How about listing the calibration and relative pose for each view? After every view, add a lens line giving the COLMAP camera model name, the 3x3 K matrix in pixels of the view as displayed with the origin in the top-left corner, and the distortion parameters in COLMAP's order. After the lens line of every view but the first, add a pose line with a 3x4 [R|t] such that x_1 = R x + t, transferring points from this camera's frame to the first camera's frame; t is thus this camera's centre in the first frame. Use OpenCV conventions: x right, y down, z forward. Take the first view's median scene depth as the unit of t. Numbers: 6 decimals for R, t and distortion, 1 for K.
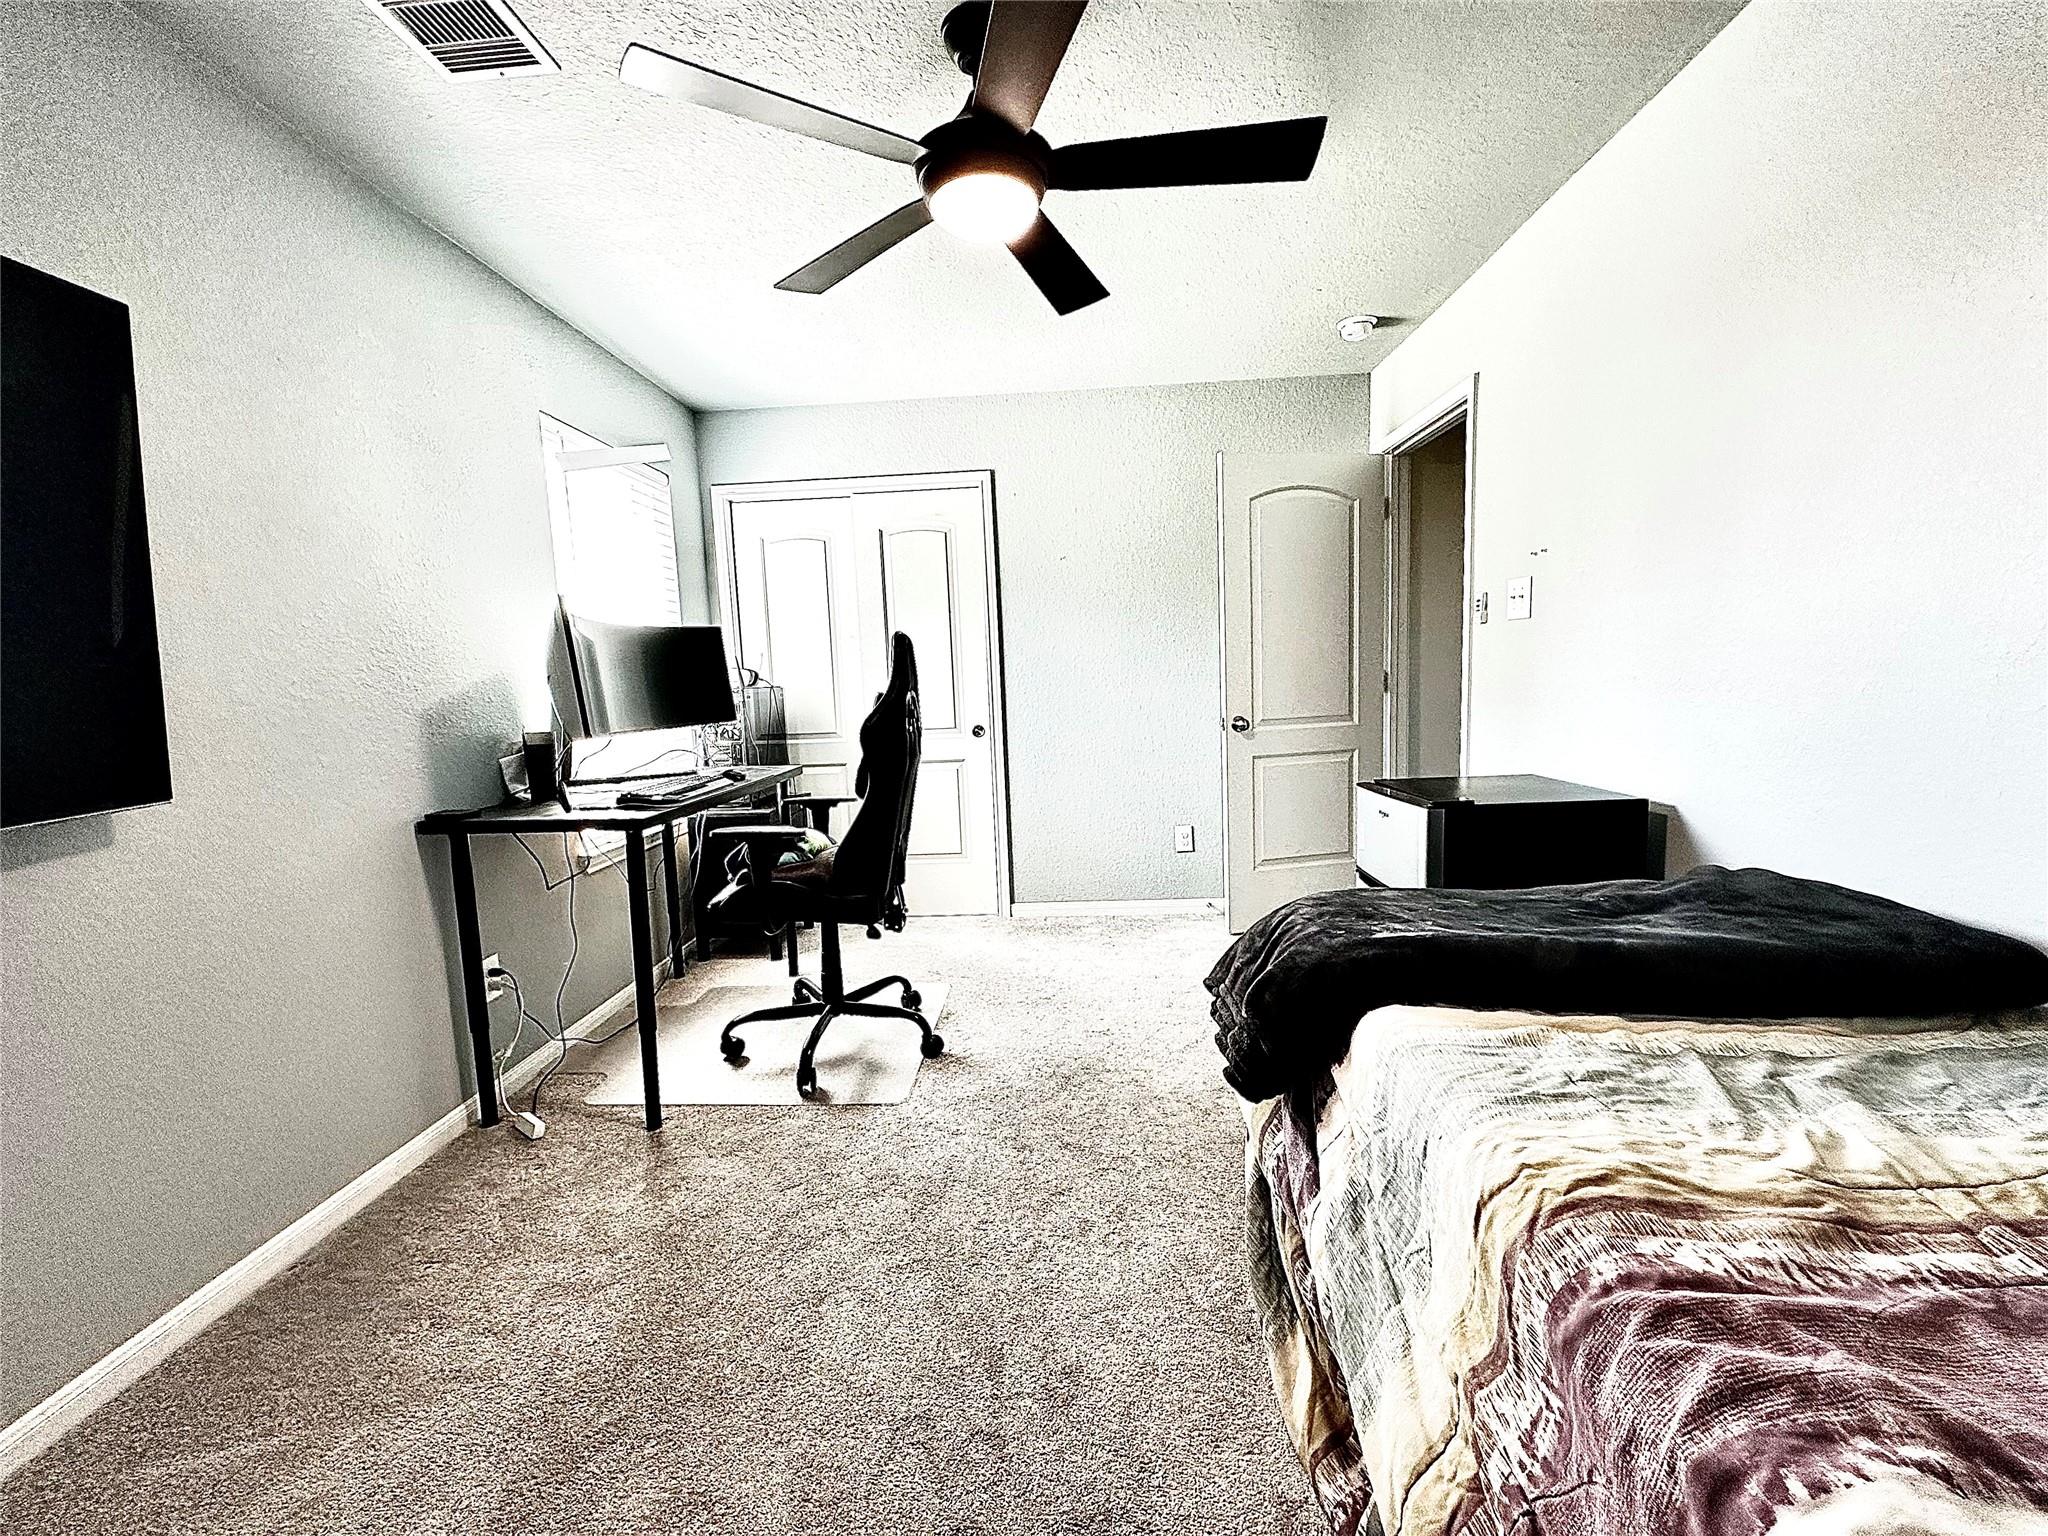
lens RADIAL K [[822.2, 0, 1024.0], [0, 822.2, 768.0], [0, 0, 1]] dist [0.000025, 0.000062]
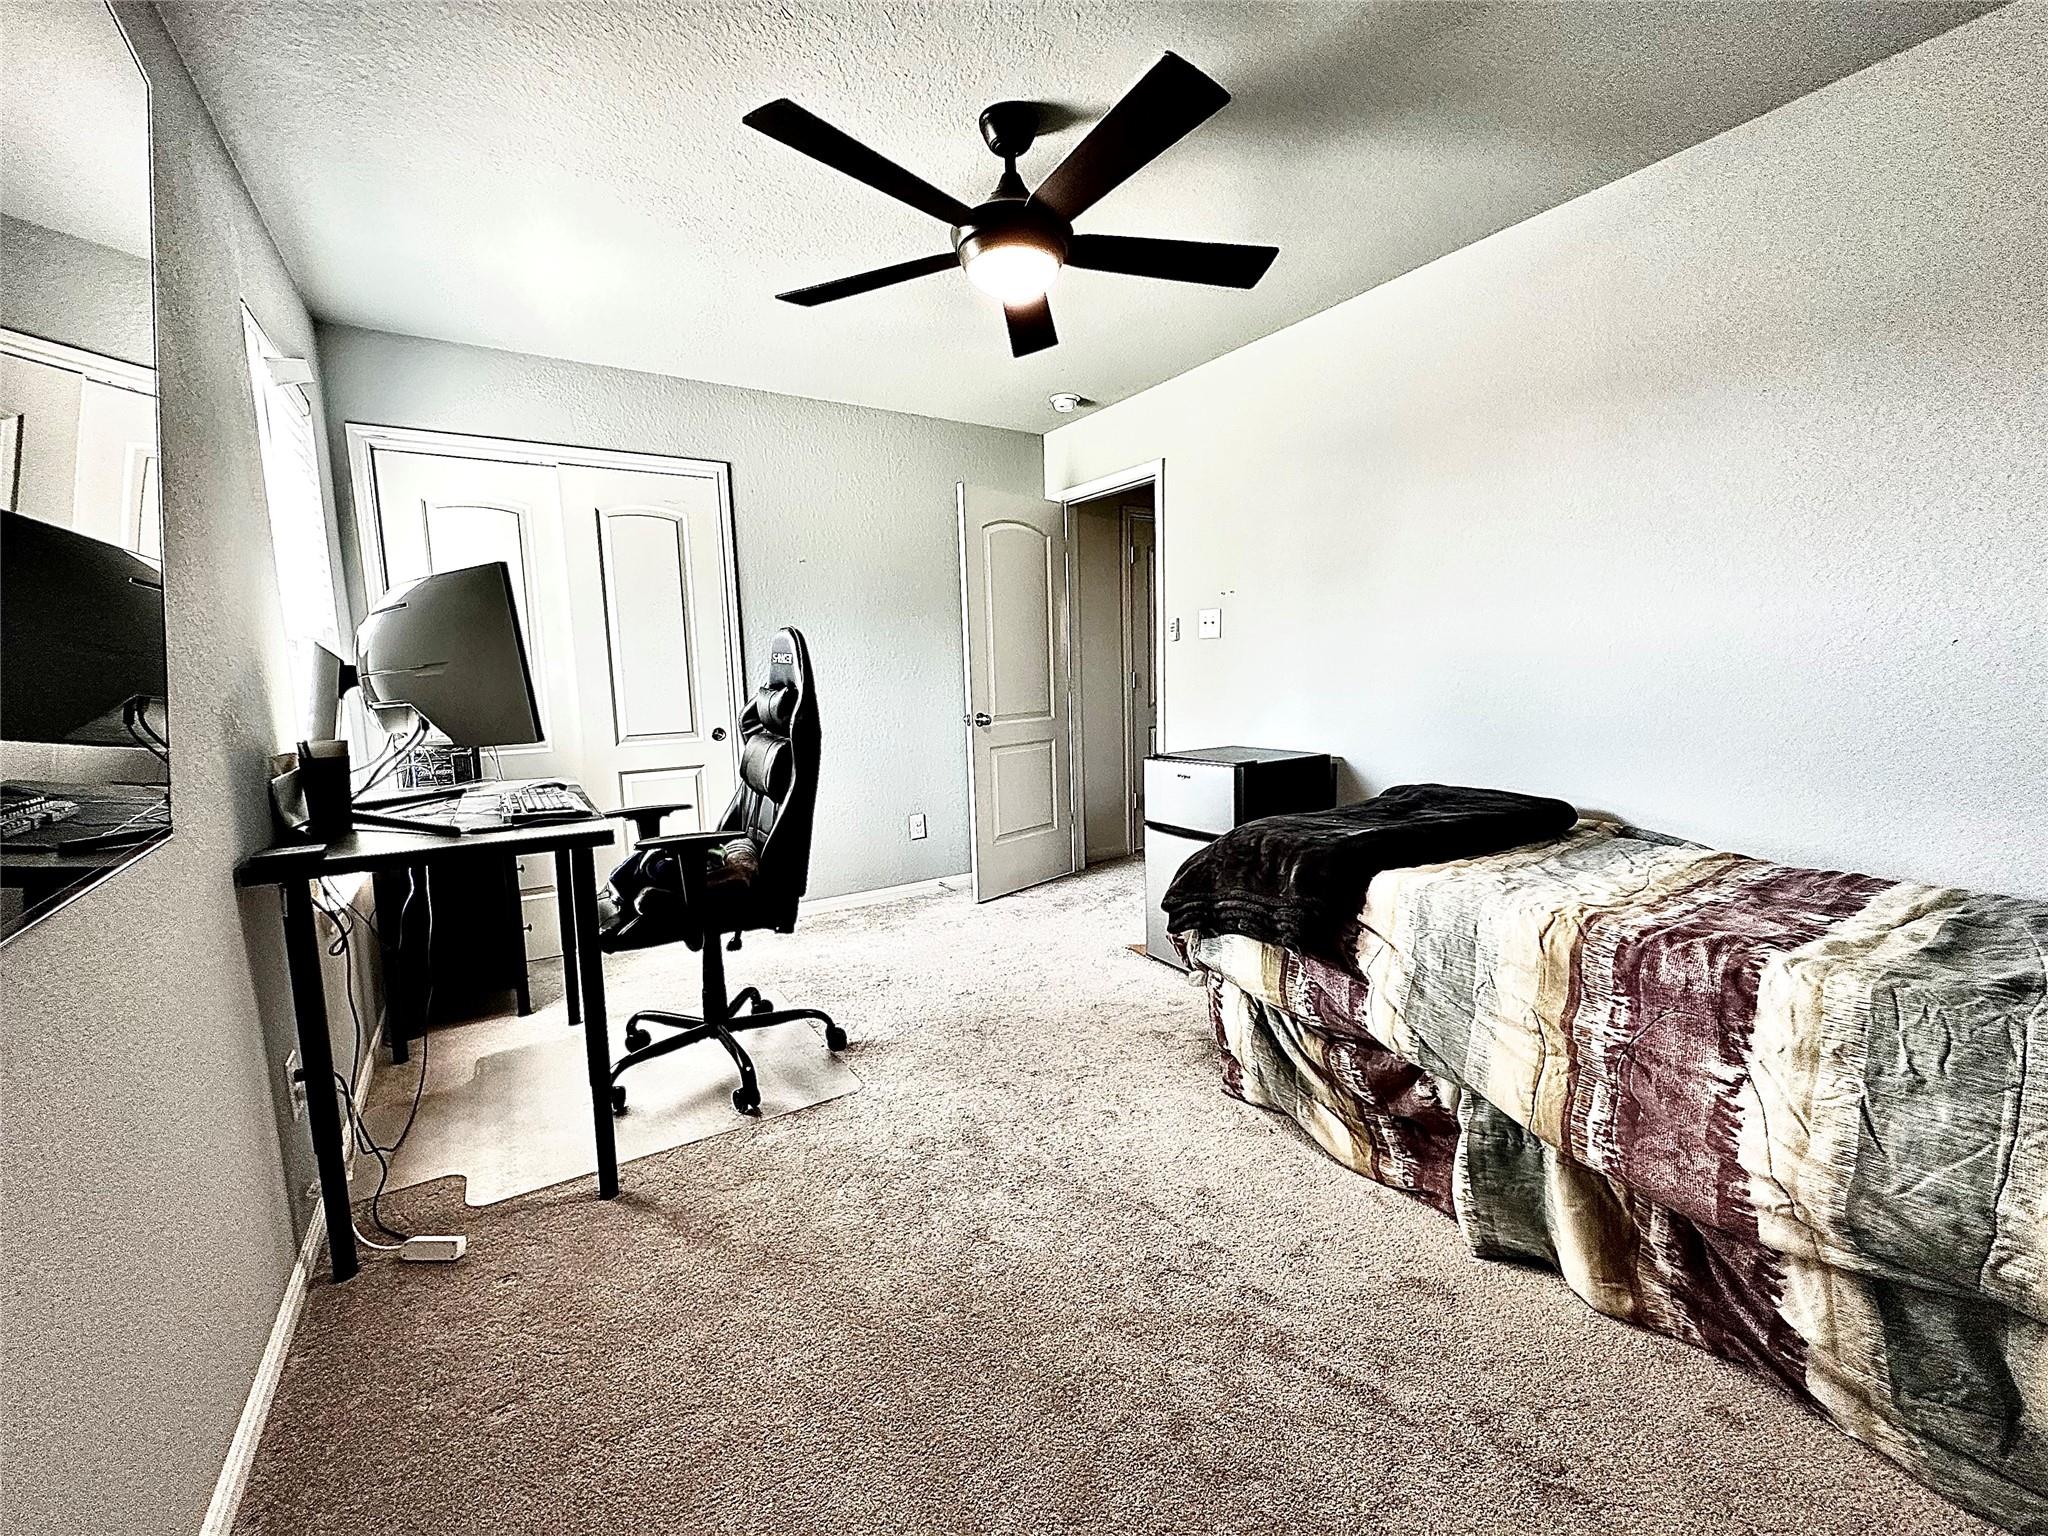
lens RADIAL K [[822.2, 0, 1024.0], [0, 822.2, 768.0], [0, 0, 1]] dist [0.000025, 0.000062]
pose [[0.810567, -0.053488, 0.583198, -0.517828], [0.060760, 0.998127, 0.007094, 0.013947], [-0.582485, 0.029685, 0.812299, 0.039071]]
